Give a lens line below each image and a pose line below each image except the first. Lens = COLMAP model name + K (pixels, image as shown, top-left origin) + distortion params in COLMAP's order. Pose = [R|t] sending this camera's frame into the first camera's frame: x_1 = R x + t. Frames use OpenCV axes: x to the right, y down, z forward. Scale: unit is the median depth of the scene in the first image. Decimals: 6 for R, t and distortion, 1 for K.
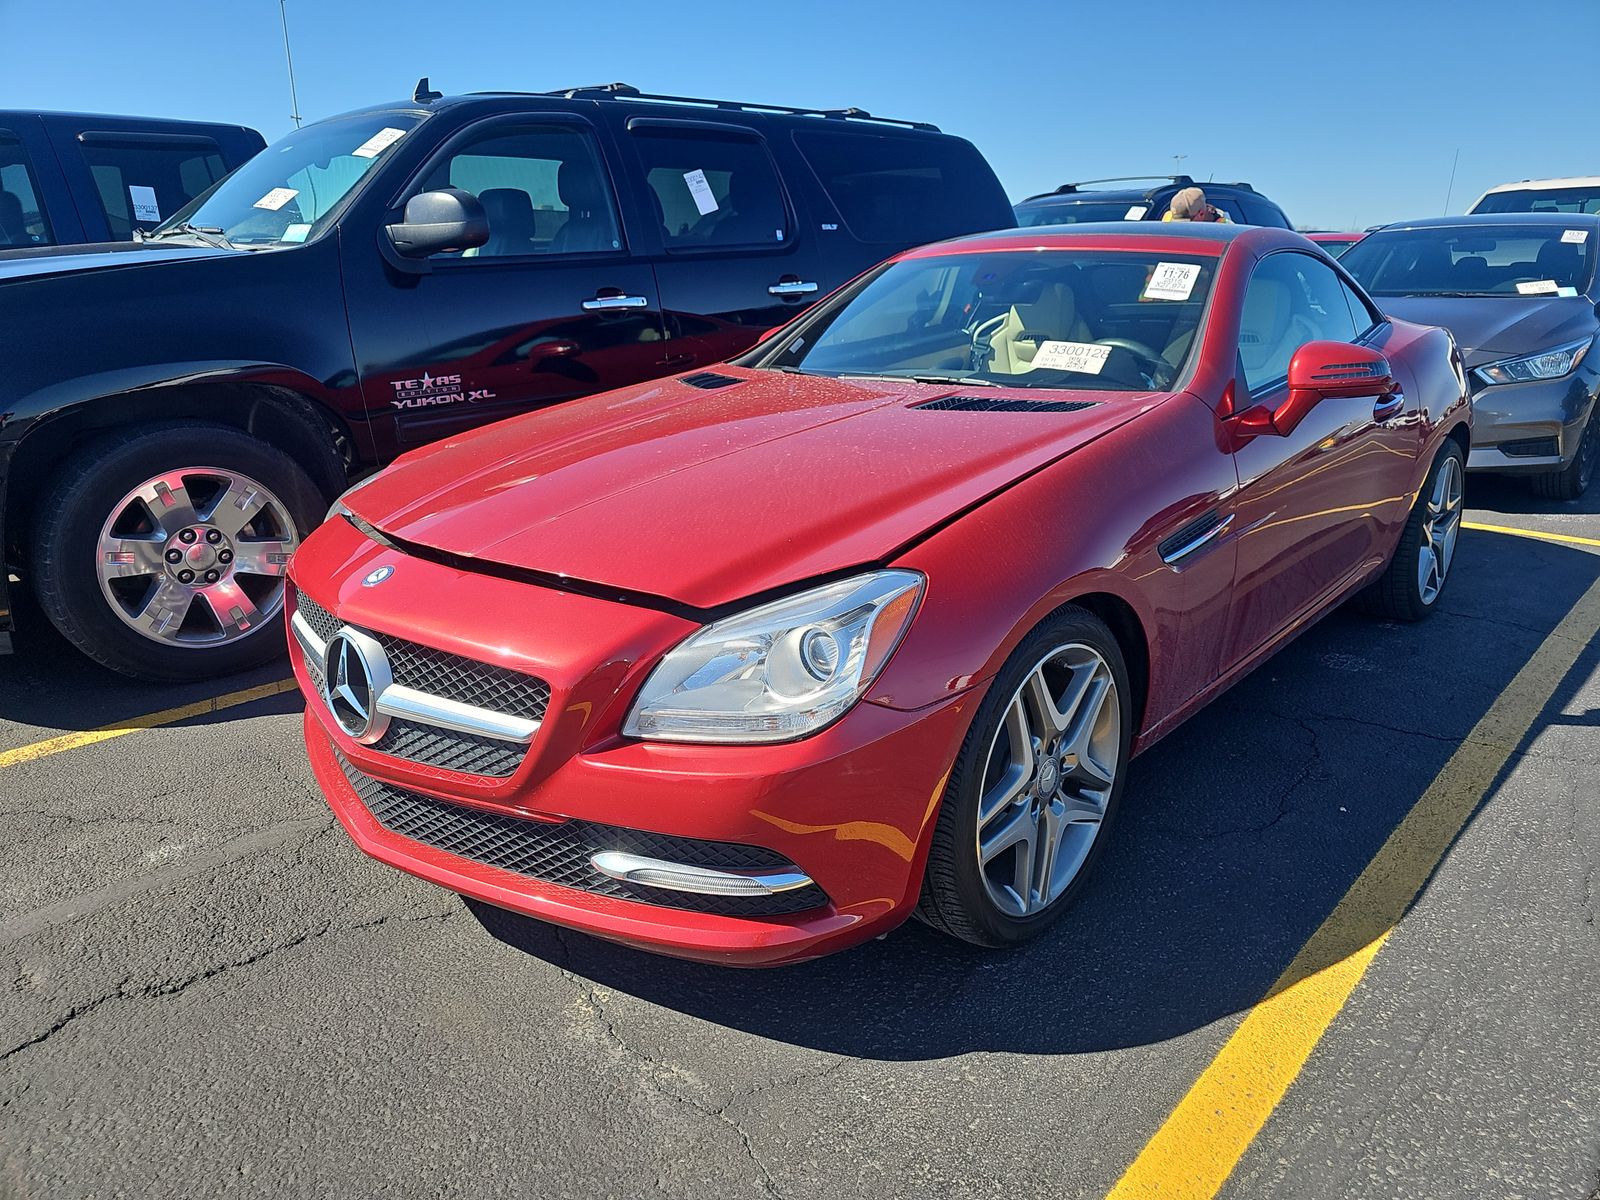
lens RADIAL K [[1085.9, 0, 800.0], [0, 1085.9, 600.0], [0, 0, 1]] dist [0.040257, -0.039158]
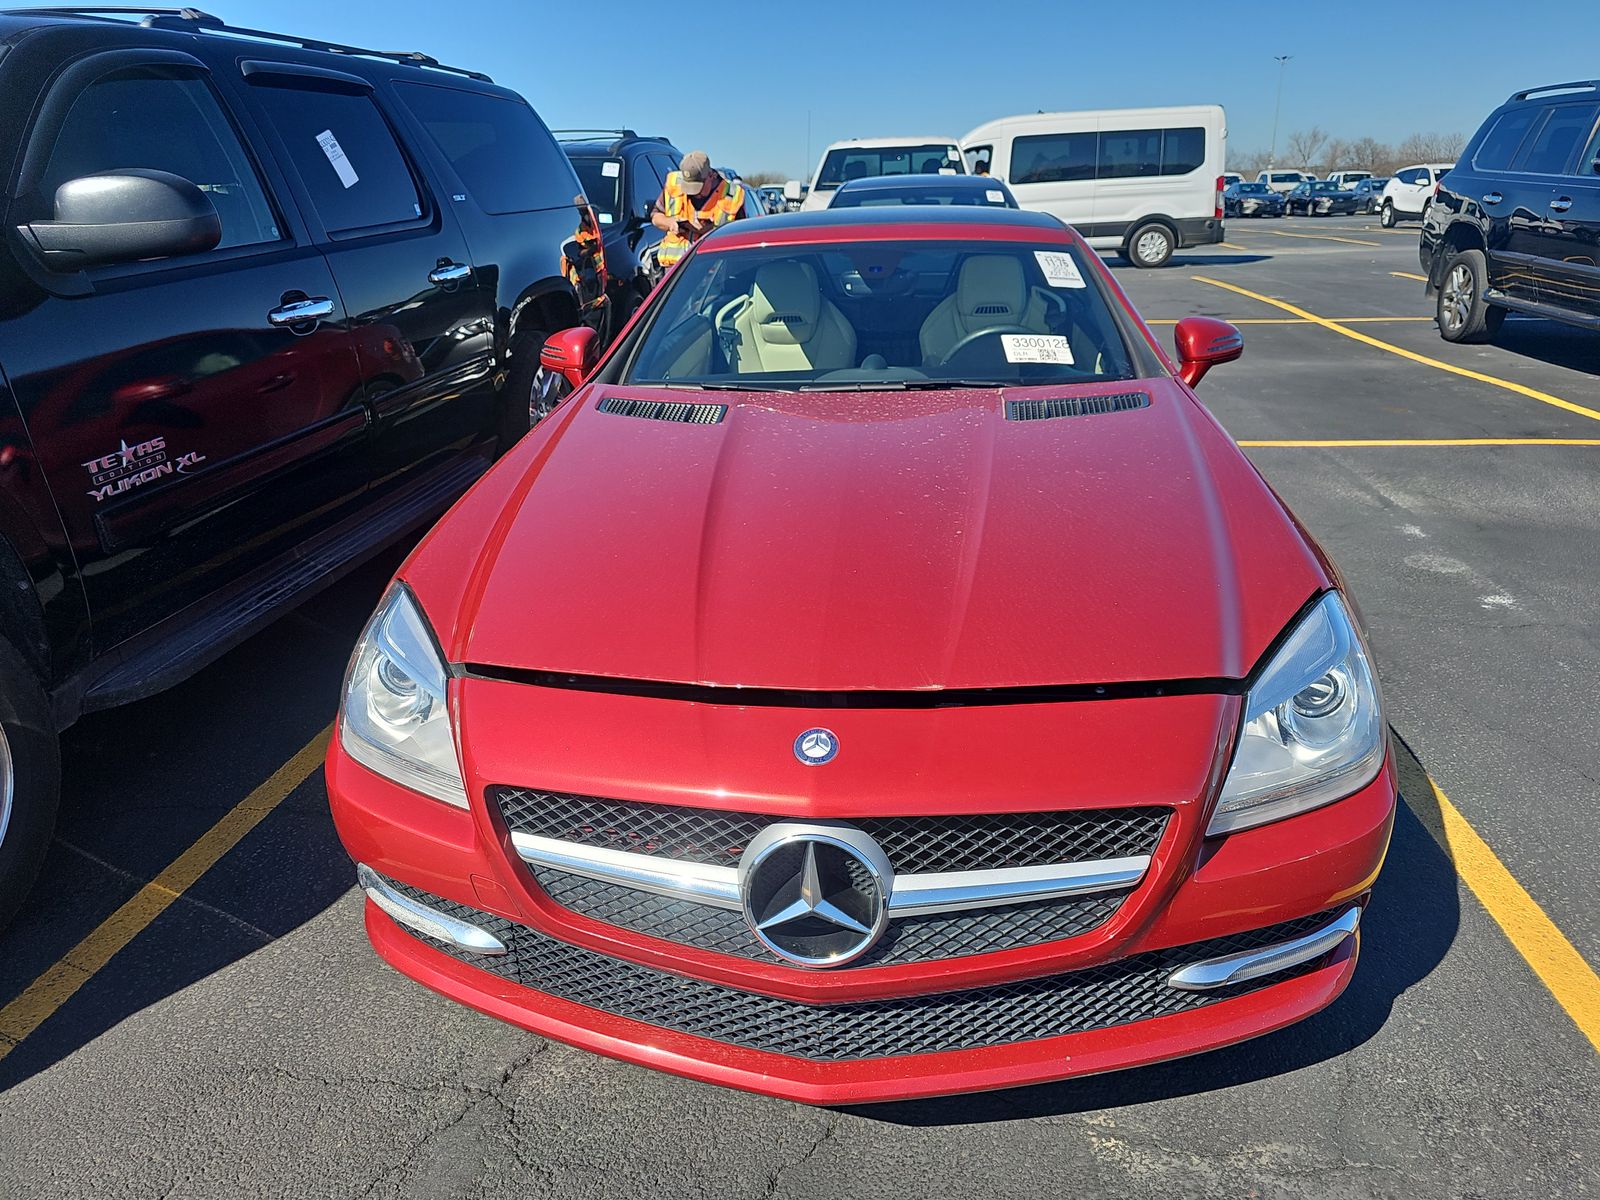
lens RADIAL K [[1085.9, 0, 800.0], [0, 1085.9, 600.0], [0, 0, 1]] dist [0.040257, -0.039158]
pose [[0.796246, -0.221424, 0.562996, -0.401871], [0.191407, 0.975012, 0.112762, -0.105291], [-0.573896, 0.017975, 0.818731, 0.197266]]
